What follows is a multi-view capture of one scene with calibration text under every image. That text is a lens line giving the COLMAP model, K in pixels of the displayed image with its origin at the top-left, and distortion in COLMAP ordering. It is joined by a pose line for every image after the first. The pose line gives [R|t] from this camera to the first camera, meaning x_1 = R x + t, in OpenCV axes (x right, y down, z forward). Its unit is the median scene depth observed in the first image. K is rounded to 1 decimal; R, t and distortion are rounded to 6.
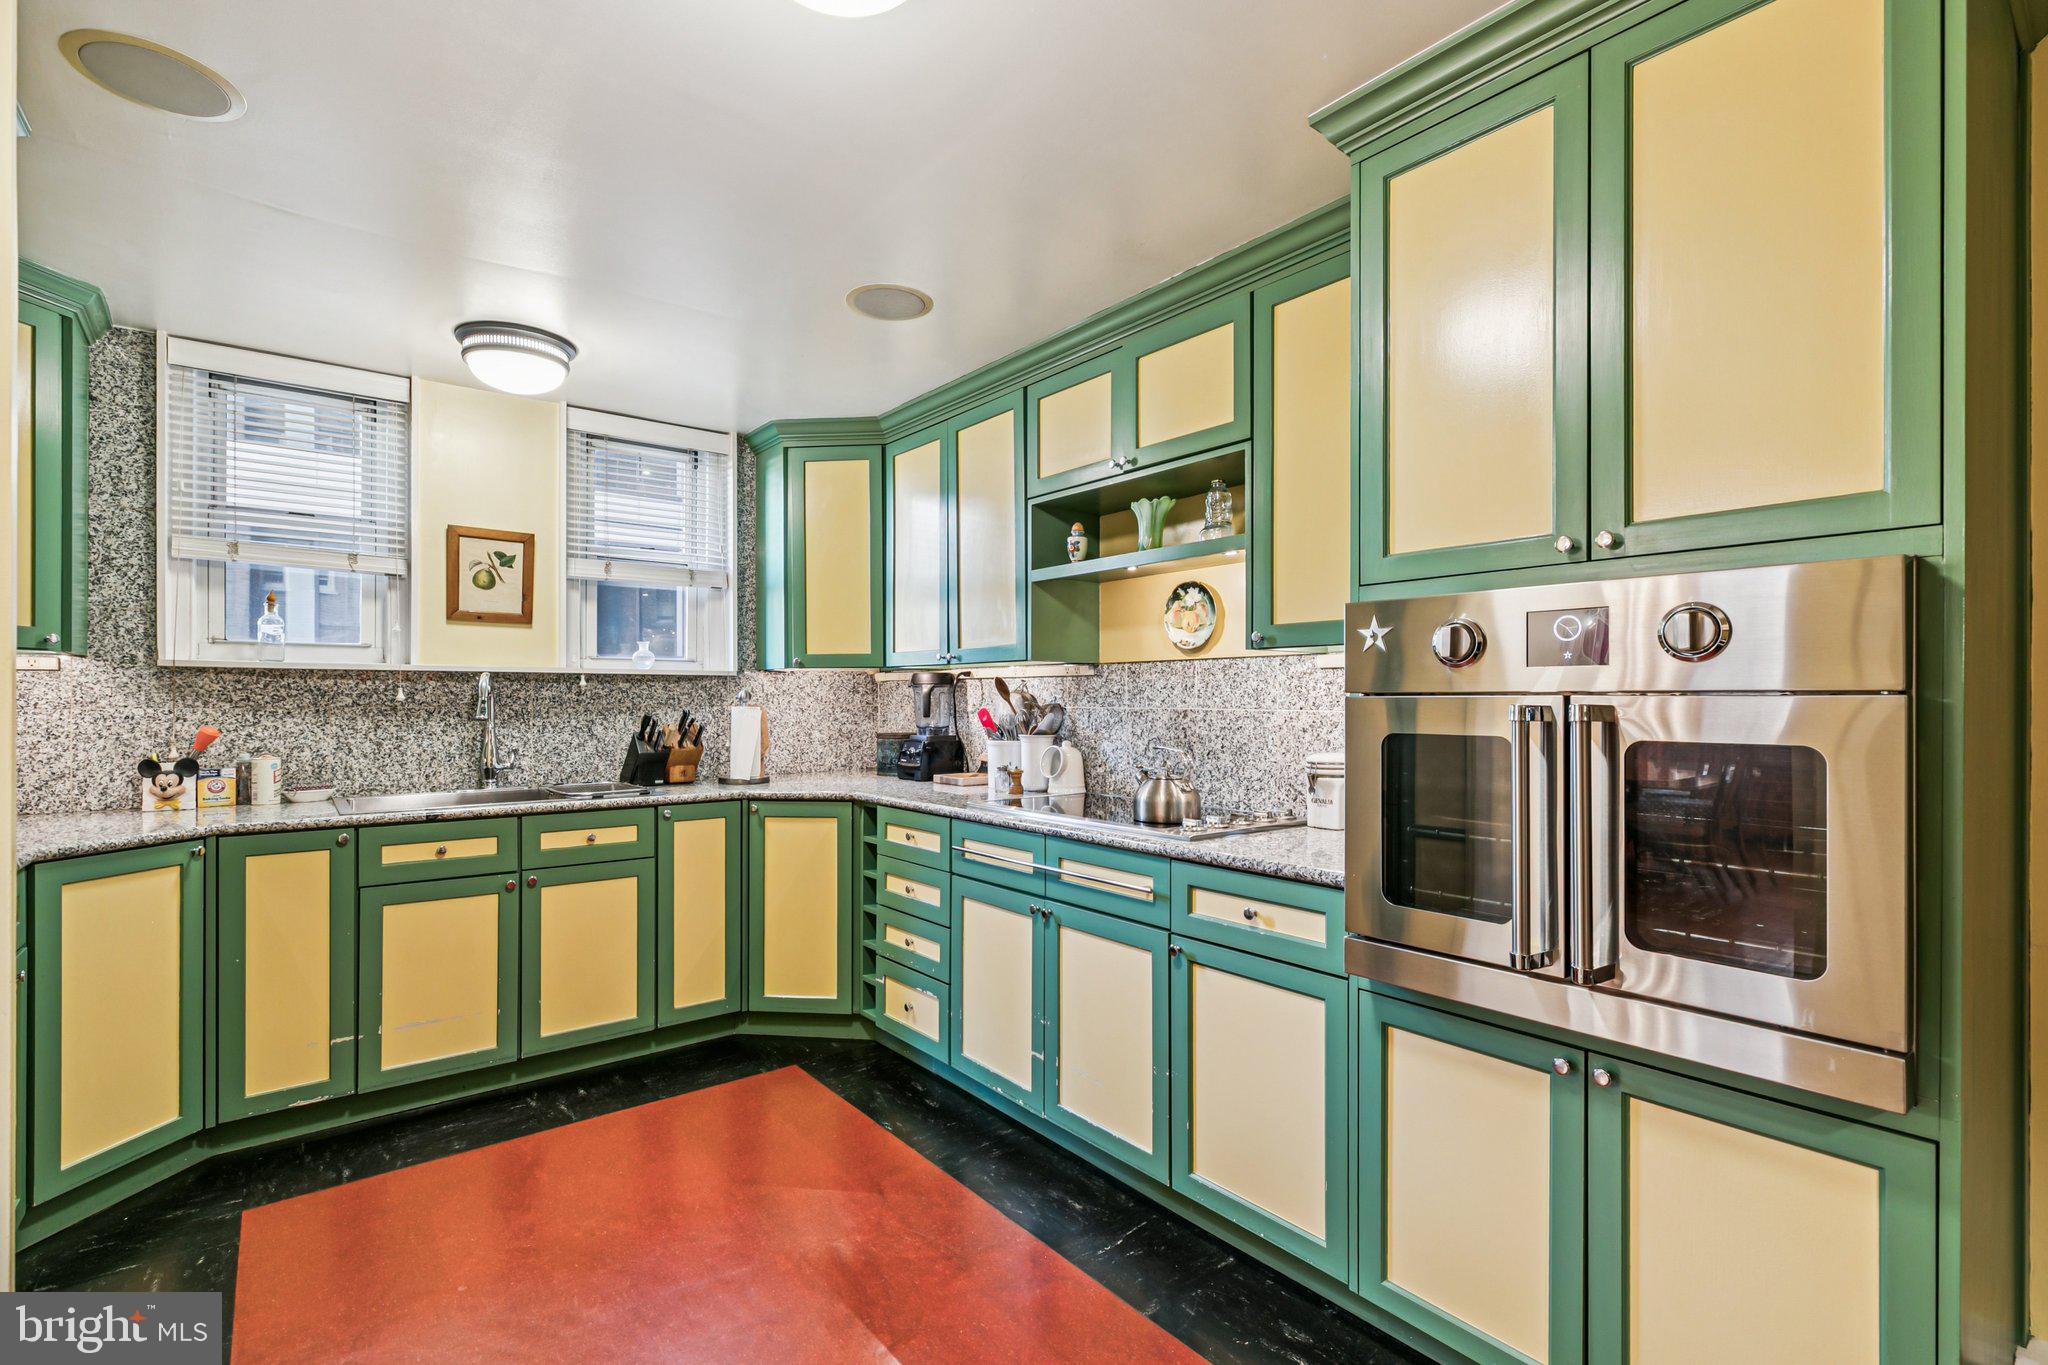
lens RADIAL K [[923.9, 0, 1016.7], [0, 923.9, 689.8], [0, 0, 1]] dist [0.003441, -0.000002]
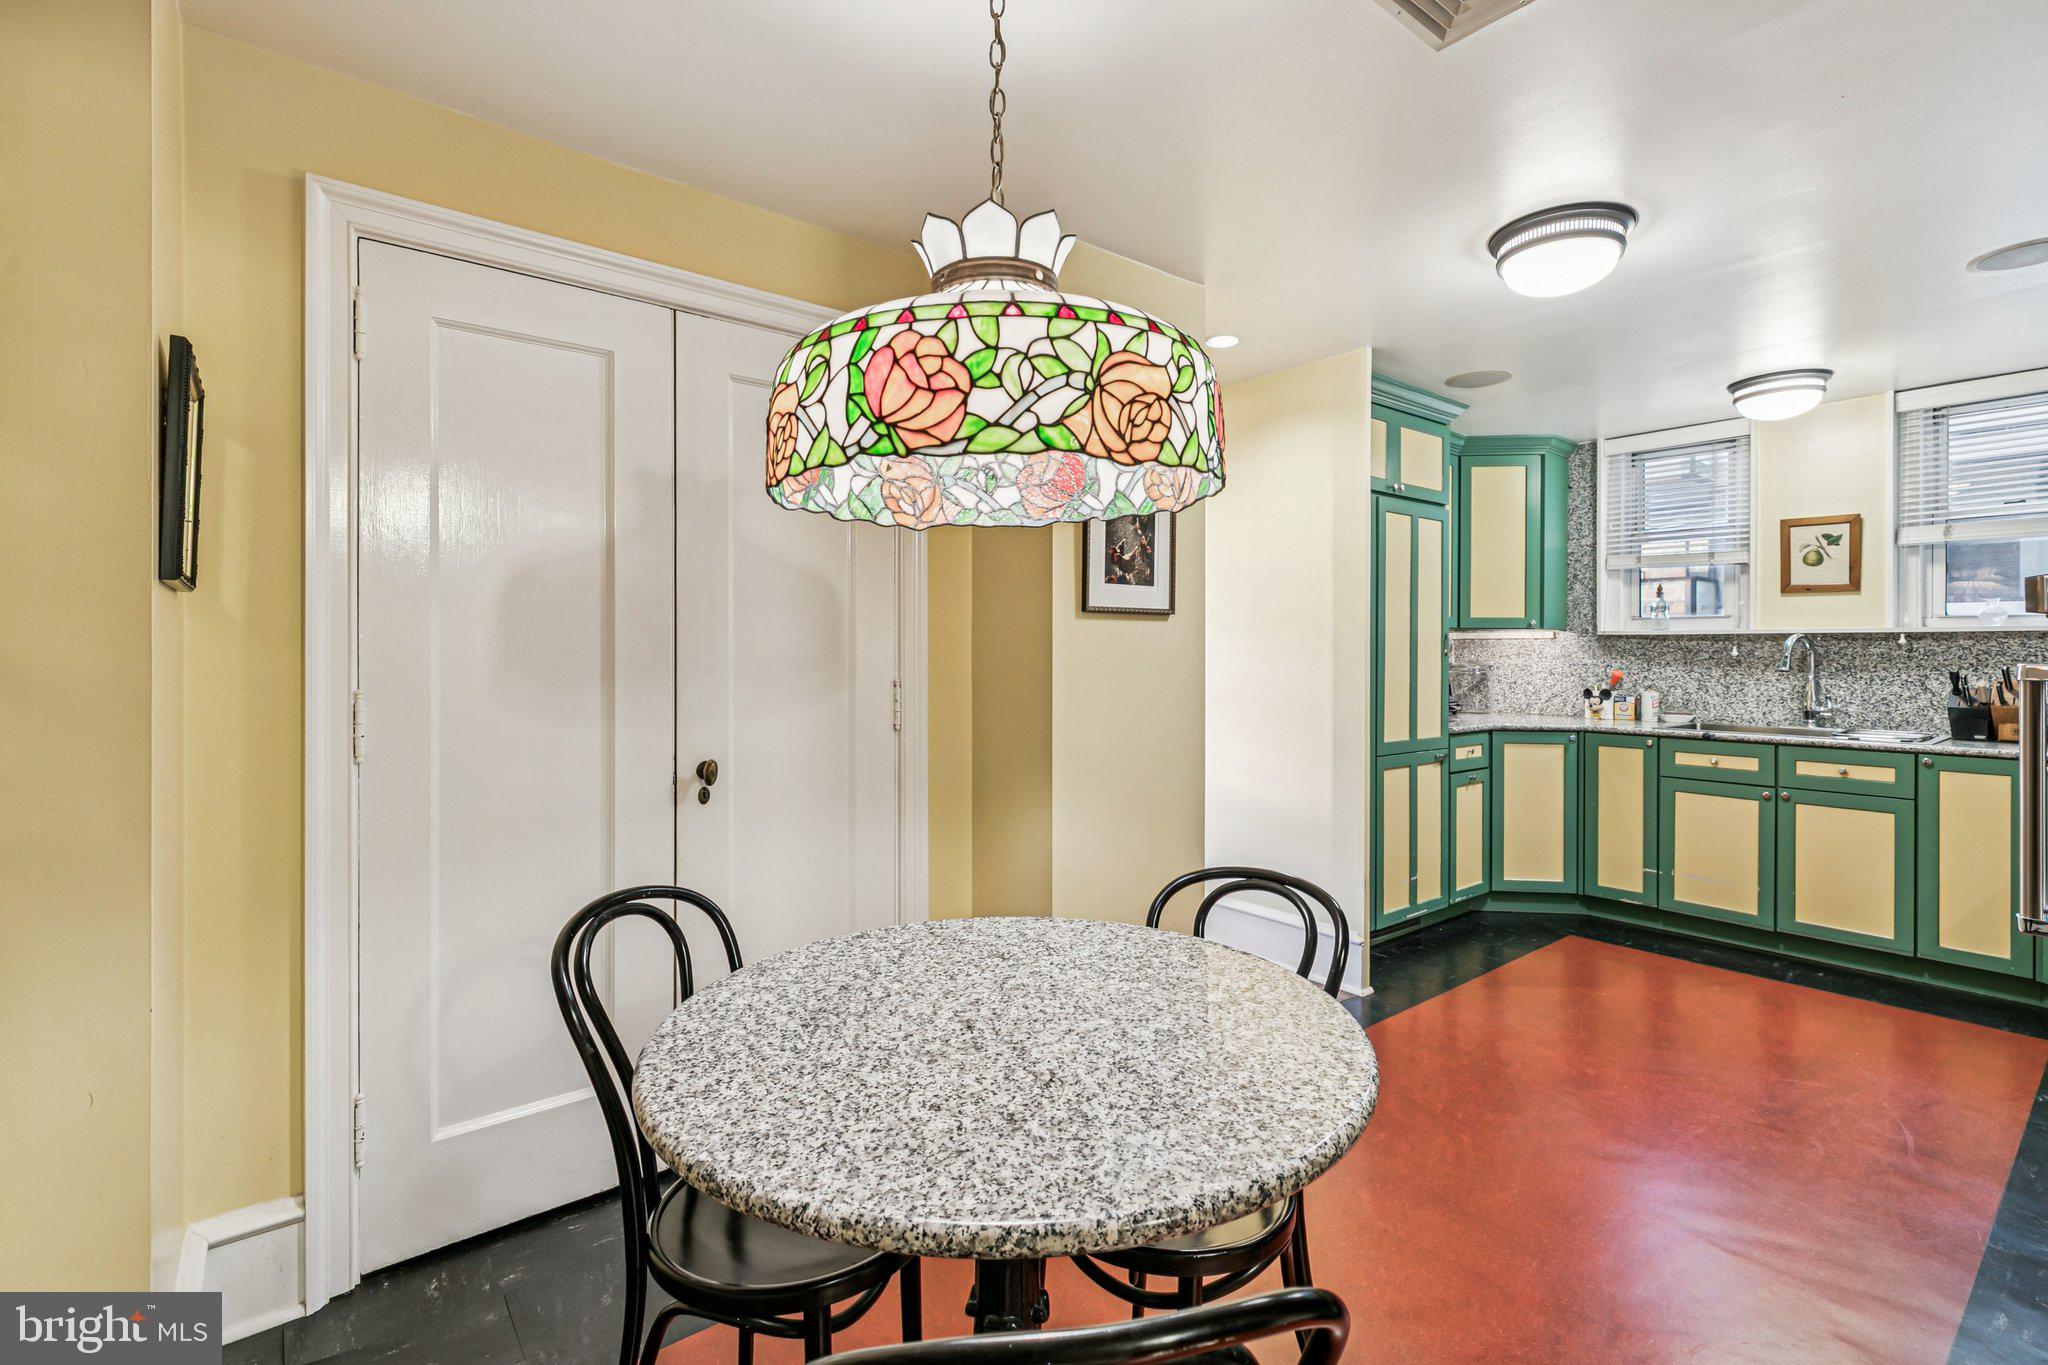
lens RADIAL K [[923.9, 0, 1017.6], [0, 923.9, 662.6], [0, 0, 1]] dist [0.003441, -0.000002]
pose [[-0.007607, 0.013124, -0.999885, 0.758360], [0.007379, 0.999887, 0.013068, -0.004546], [0.999944, -0.007278, -0.007703, -0.058936]]
